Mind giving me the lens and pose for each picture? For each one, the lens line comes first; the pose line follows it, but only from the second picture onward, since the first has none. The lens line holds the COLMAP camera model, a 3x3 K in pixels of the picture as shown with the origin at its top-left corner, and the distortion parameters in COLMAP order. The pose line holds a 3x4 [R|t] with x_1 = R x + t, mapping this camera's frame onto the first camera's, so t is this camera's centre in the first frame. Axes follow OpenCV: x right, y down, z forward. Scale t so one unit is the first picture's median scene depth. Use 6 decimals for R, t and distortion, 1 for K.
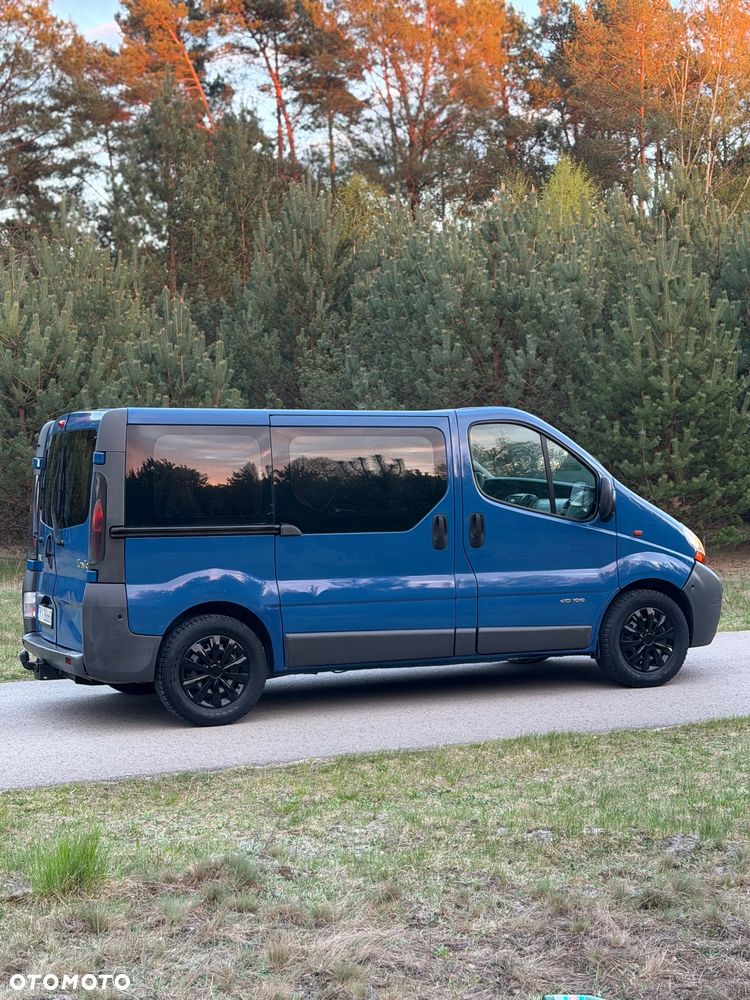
lens RADIAL K [[1591.5, 0, 375.0], [0, 1591.5, 500.0], [0, 0, 1]] dist [0.145346, -0.117945]
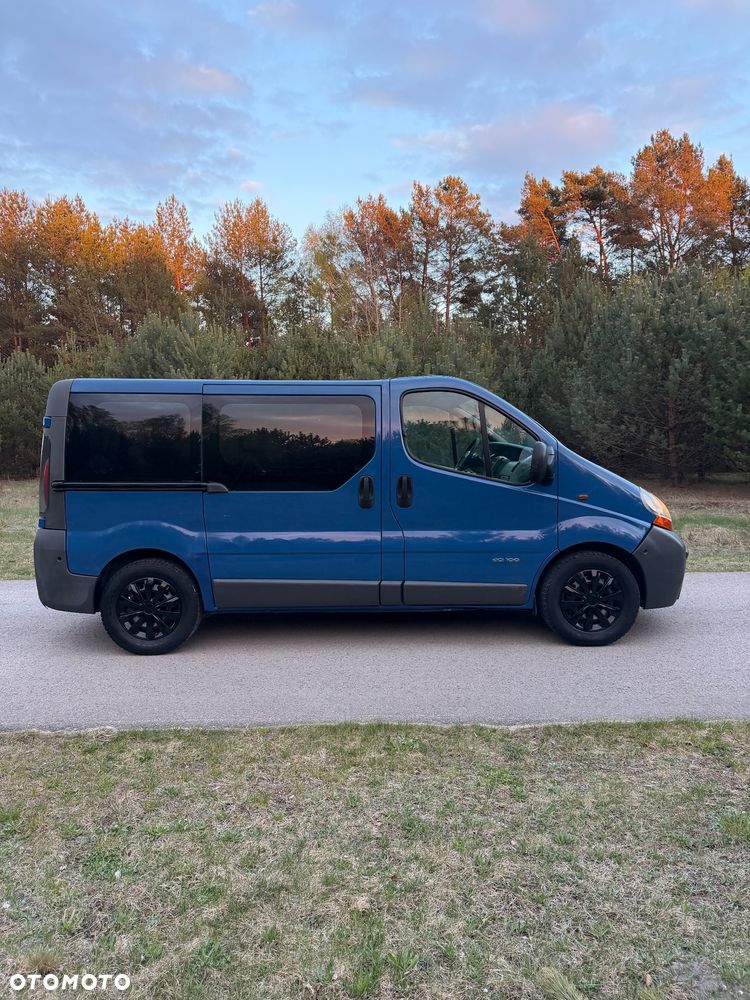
lens RADIAL K [[709.4, 0, 374.0], [0, 709.4, 482.8], [0, 0, 1]] dist [0.064686, -0.087354]
pose [[0.918255, 0.030417, -0.394819, 0.231555], [-0.011865, 0.998711, 0.049345, -0.009882], [0.395811, -0.040627, 0.917433, 0.550113]]
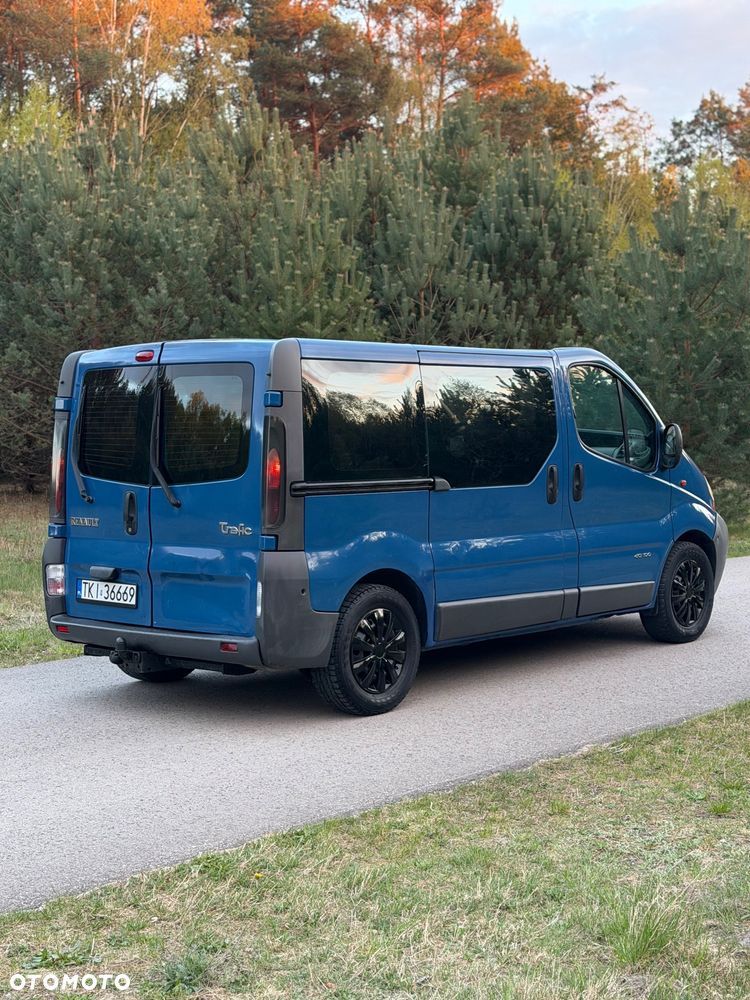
lens RADIAL K [[1591.5, 0, 375.0], [0, 1591.5, 500.0], [0, 0, 1]] dist [0.145346, -0.117945]
pose [[0.910502, -0.015433, 0.413216, -0.419183], [0.002257, 0.999474, 0.032356, -0.000646], [-0.413498, -0.028527, 0.910058, 0.210604]]
